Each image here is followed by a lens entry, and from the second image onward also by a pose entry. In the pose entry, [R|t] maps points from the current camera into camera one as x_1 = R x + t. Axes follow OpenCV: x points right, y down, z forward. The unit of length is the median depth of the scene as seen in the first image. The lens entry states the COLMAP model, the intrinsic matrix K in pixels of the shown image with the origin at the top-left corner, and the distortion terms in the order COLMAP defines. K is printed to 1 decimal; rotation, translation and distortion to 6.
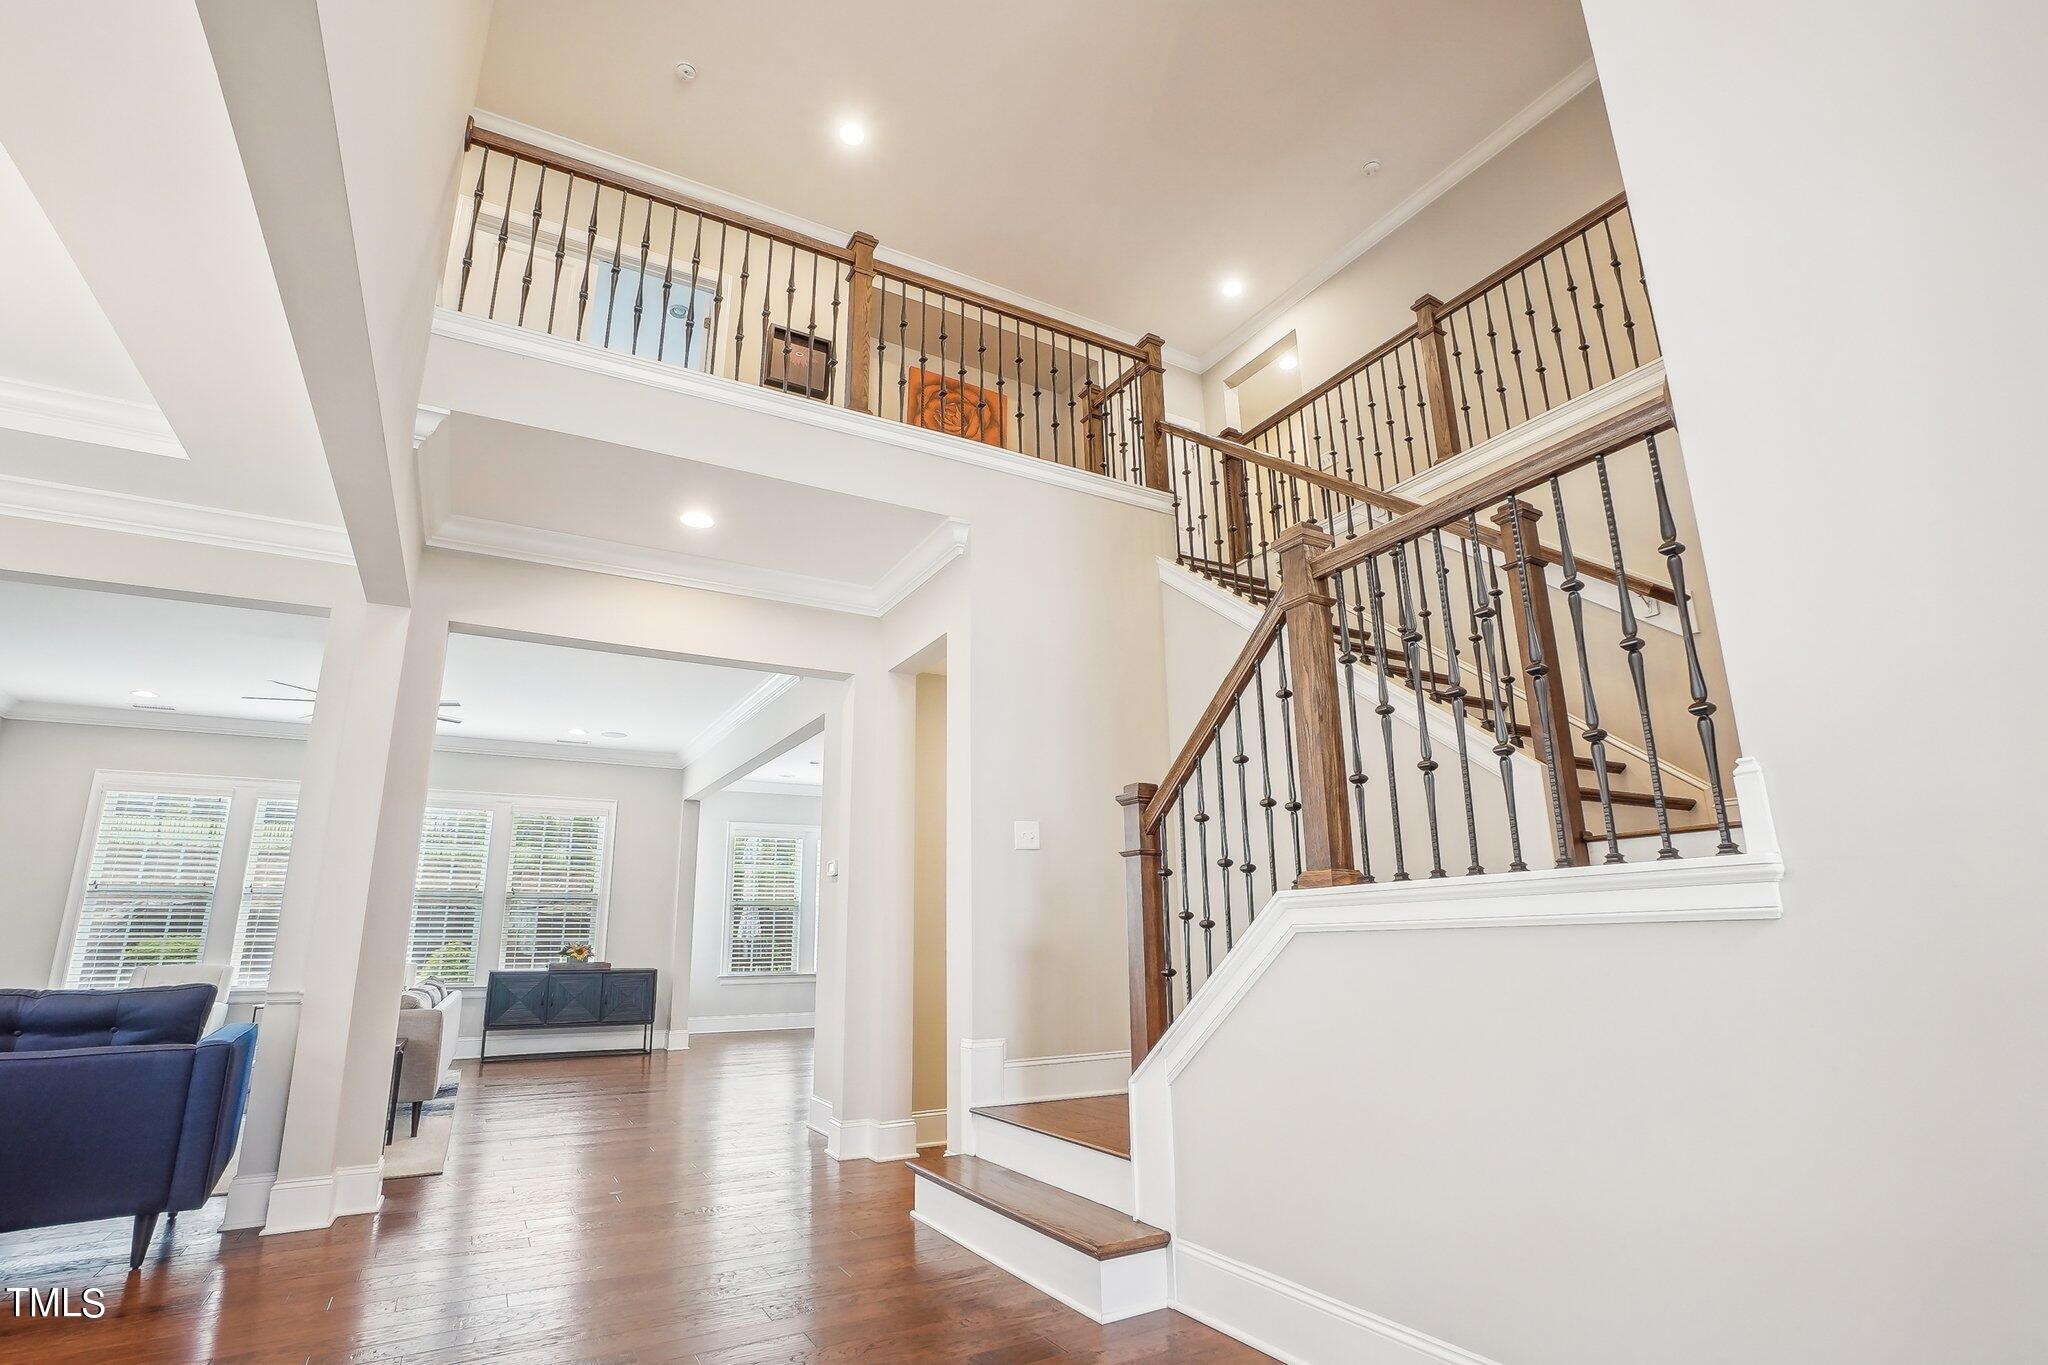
lens RADIAL K [[964.5, 0, 1020.9], [0, 964.5, 691.7], [0, 0, 1]] dist [-0.059378, 0.022863]
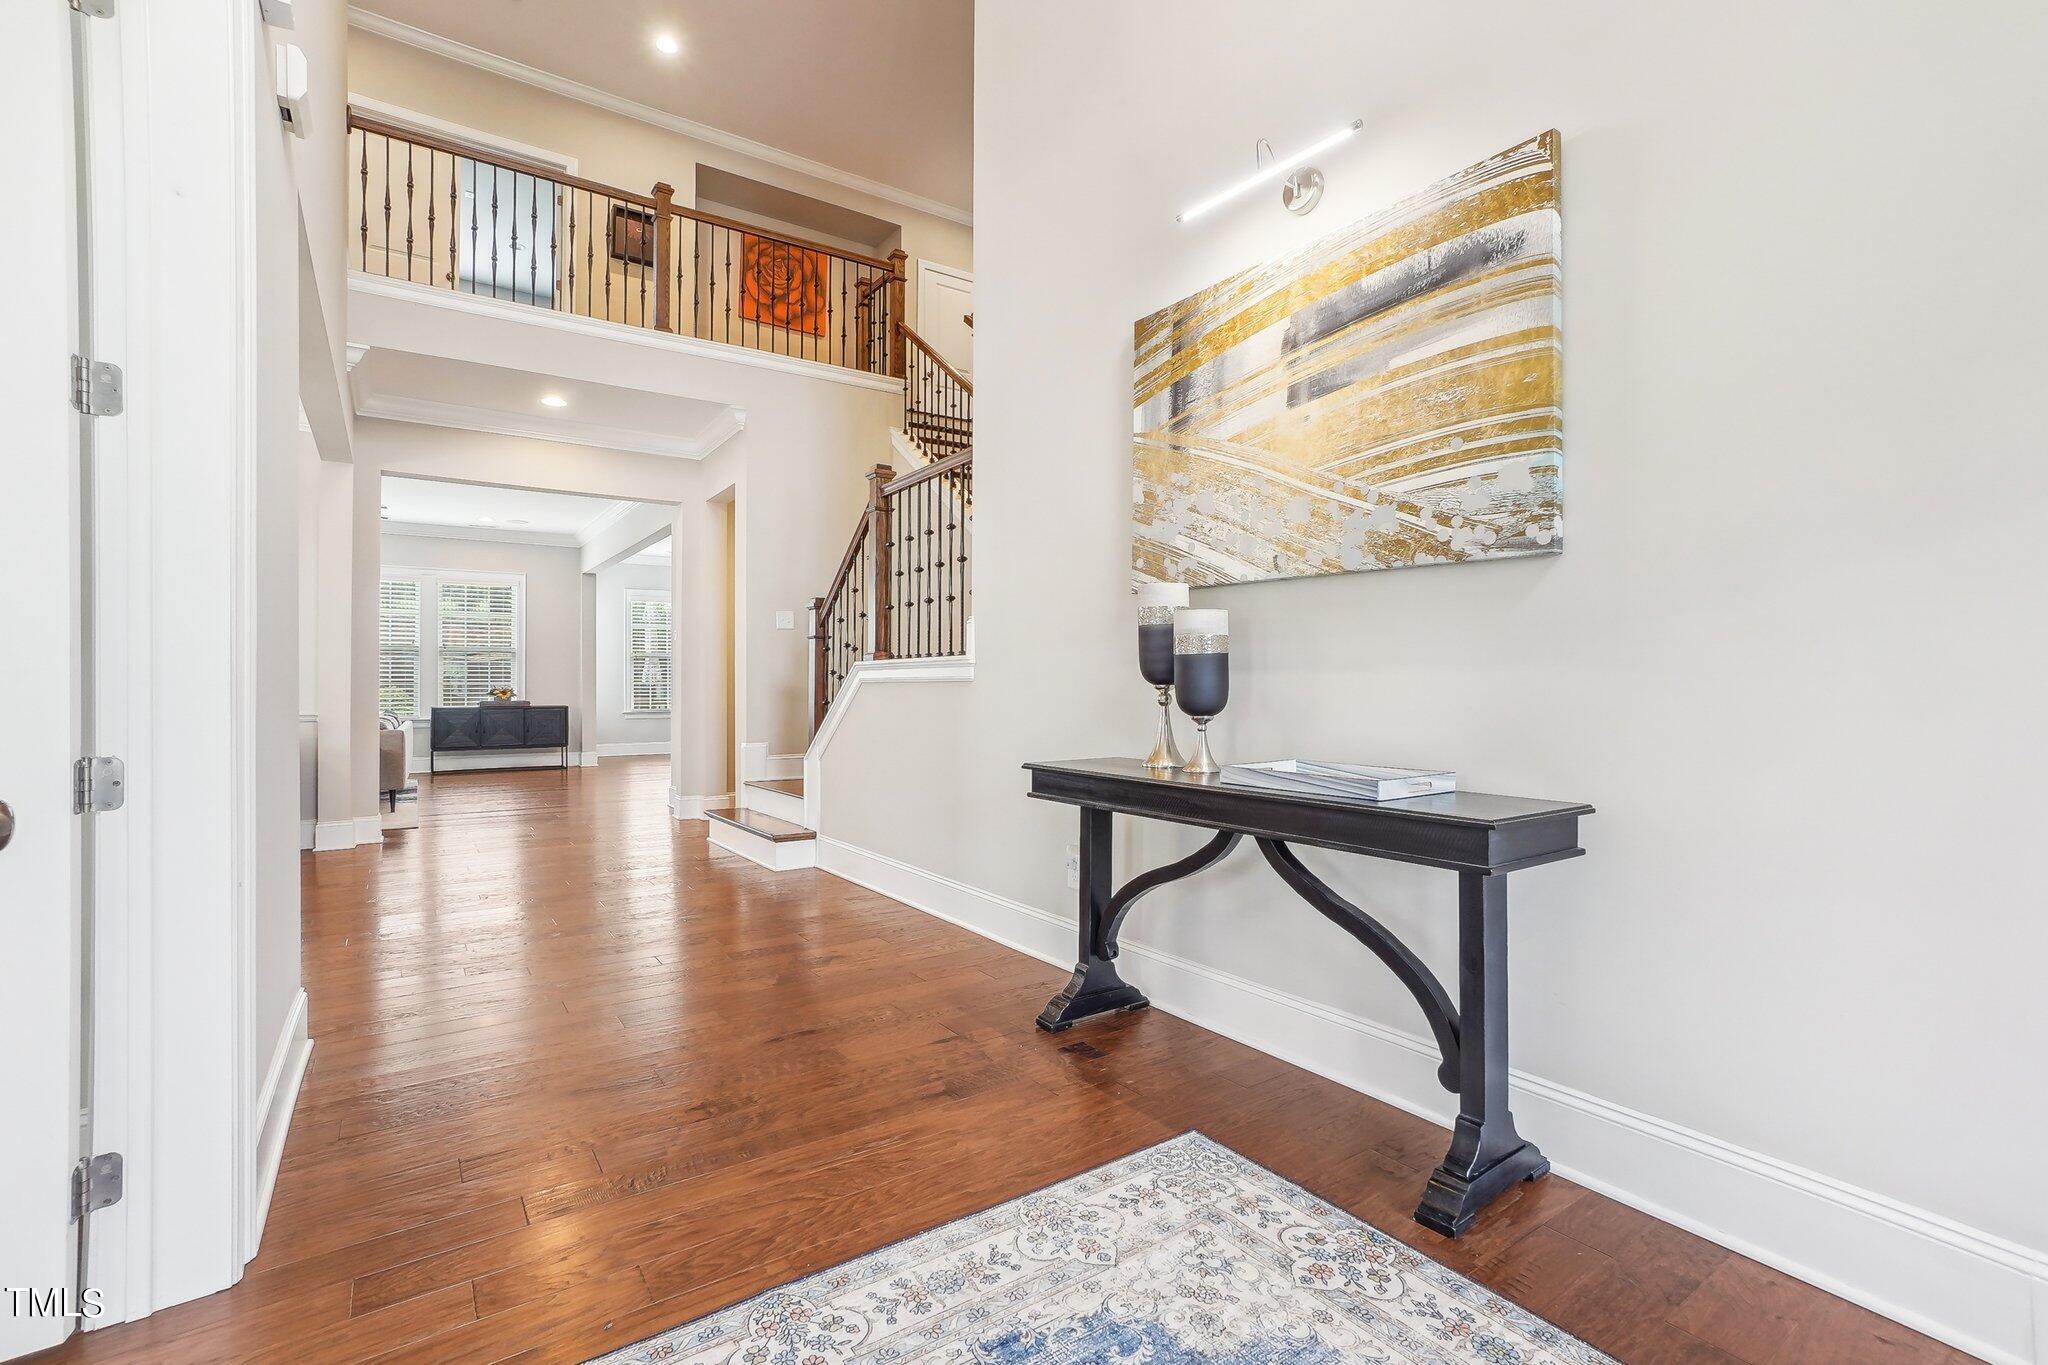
lens RADIAL K [[919.6, 0, 1024.0], [0, 919.6, 682.5], [0, 0, 1]] dist [-0.025302, 0.000601]
pose [[0.996030, 0.013311, 0.088018, 0.239490], [-0.034360, 0.969619, 0.242194, -0.117467], [-0.082120, -0.244257, 0.966227, -0.462559]]
